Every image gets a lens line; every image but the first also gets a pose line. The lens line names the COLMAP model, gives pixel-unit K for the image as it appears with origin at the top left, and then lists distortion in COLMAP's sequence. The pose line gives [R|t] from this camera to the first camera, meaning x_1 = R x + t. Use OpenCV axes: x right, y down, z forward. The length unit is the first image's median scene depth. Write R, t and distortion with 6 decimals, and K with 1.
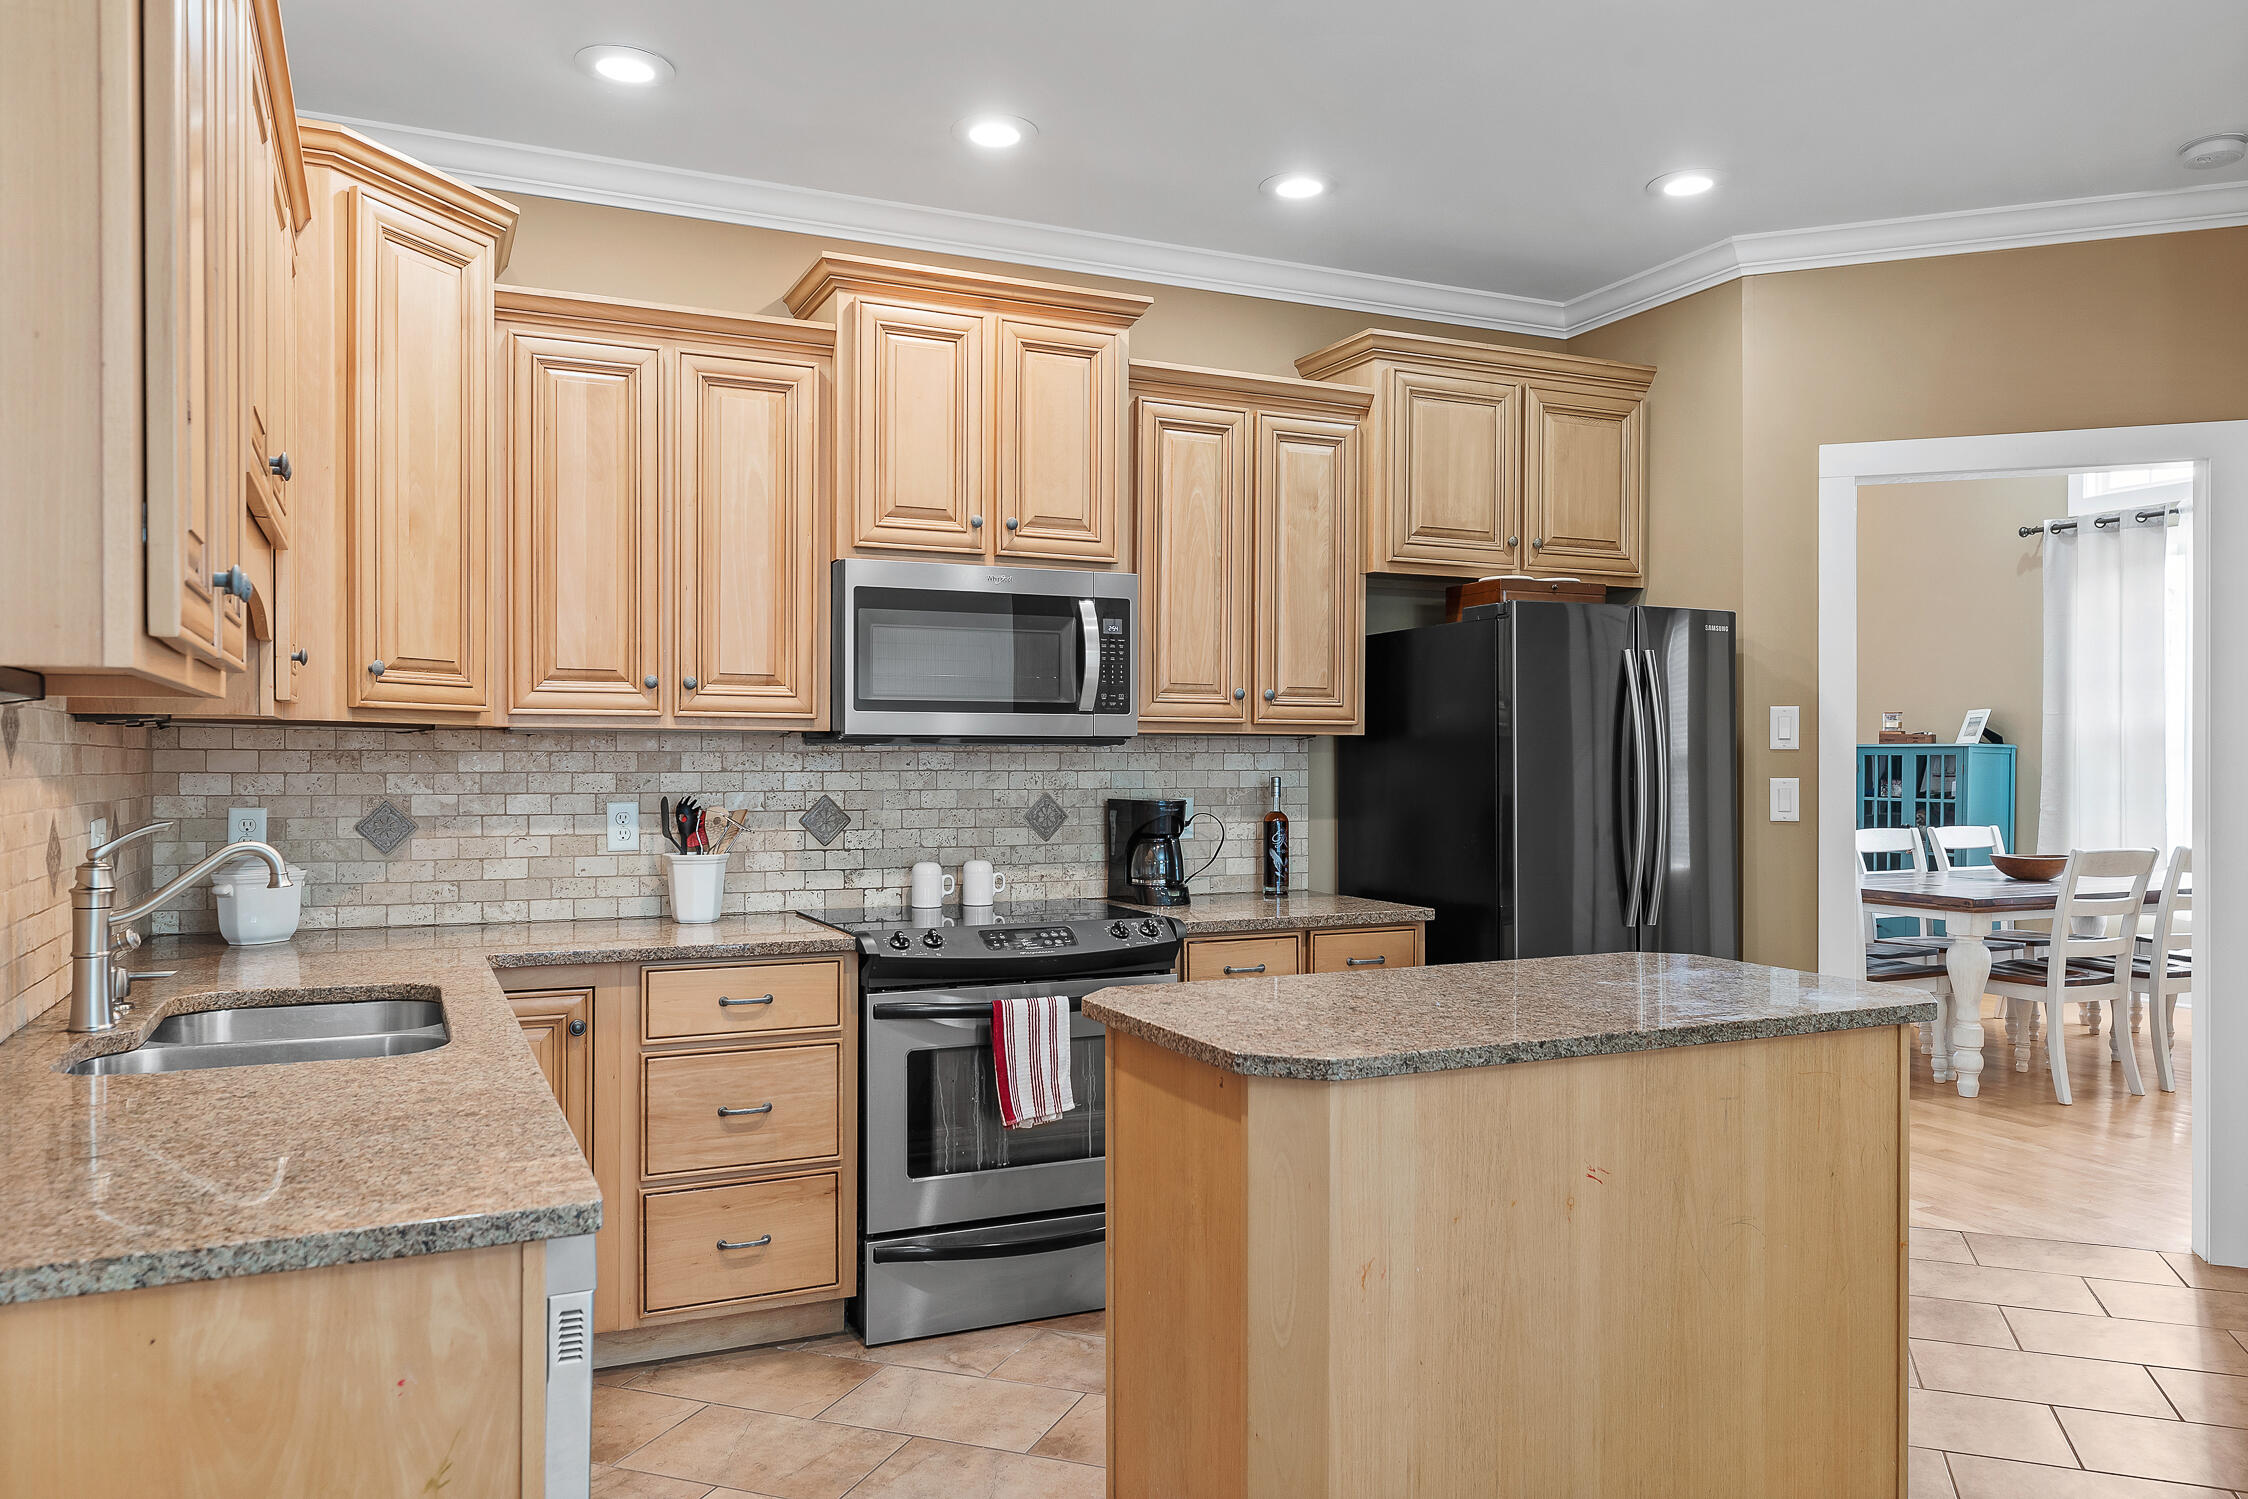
lens RADIAL K [[1601.9, 0, 1124.0], [0, 1601.9, 749.5], [0, 0, 1]] dist [0.002429, -0.000305]
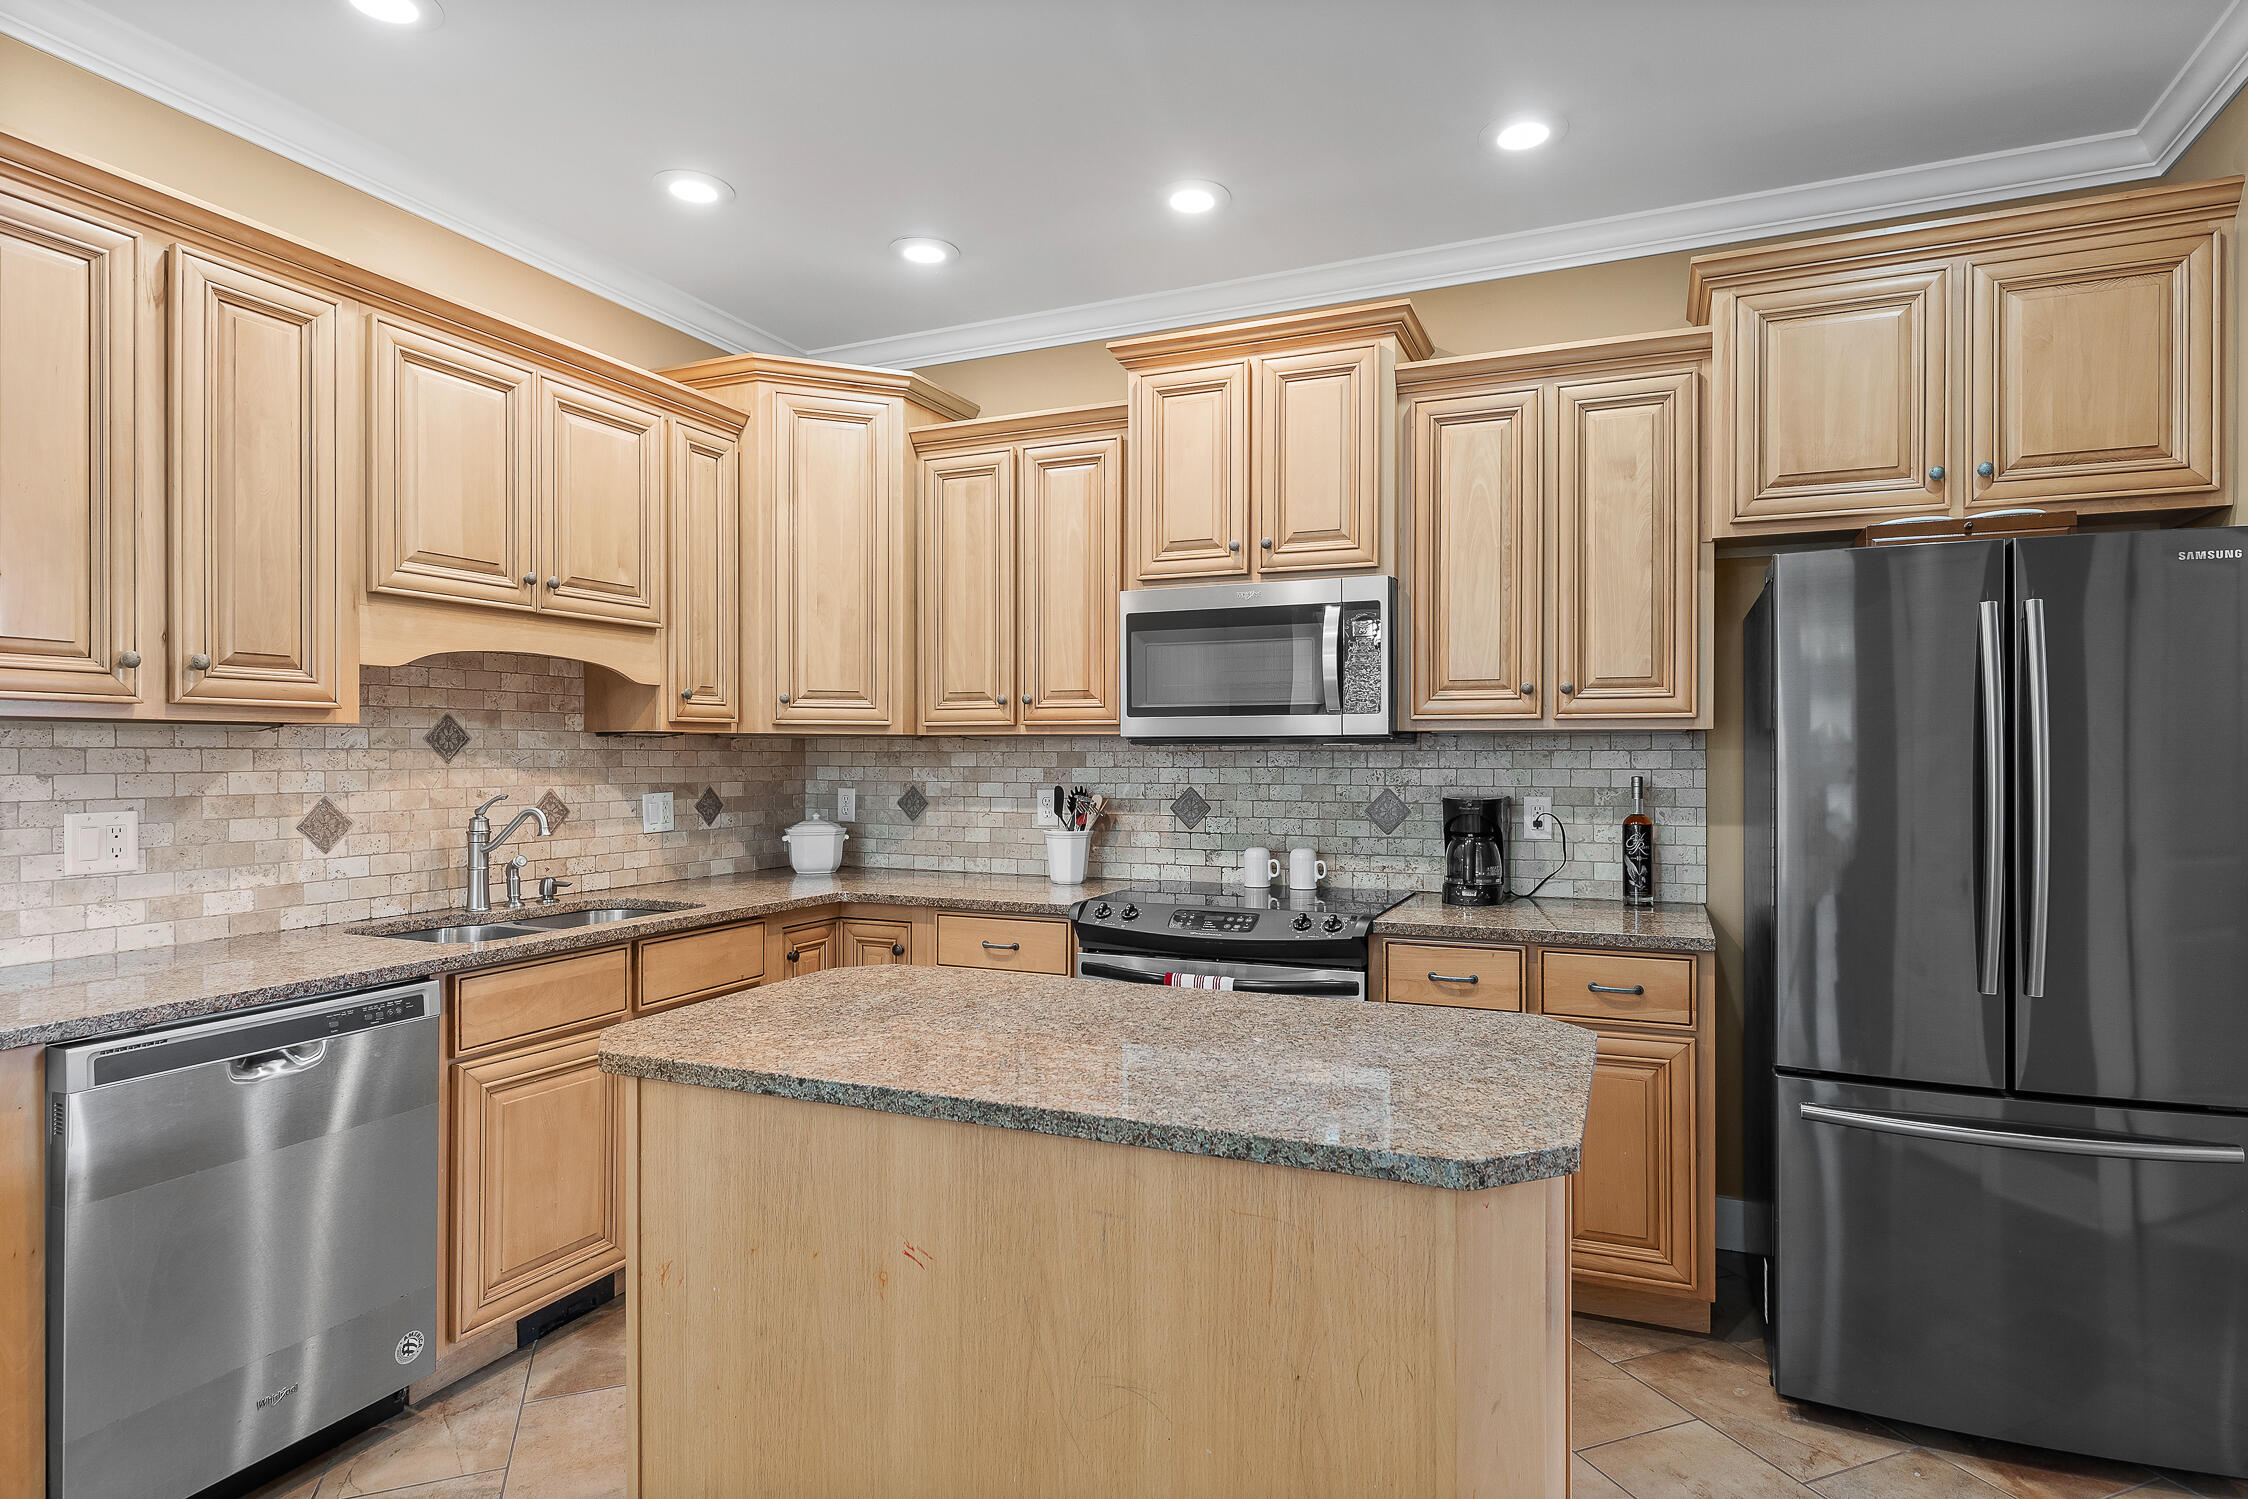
lens RADIAL K [[1194.4, 0, 1124.0], [0, 1194.4, 749.5], [0, 0, 1]] dist [-0.003079, -0.000720]
pose [[0.665389, -0.005737, -0.746475, 0.468707], [0.005401, 0.999981, -0.002871, 0.002459], [0.746478, -0.002121, 0.665407, 0.376054]]
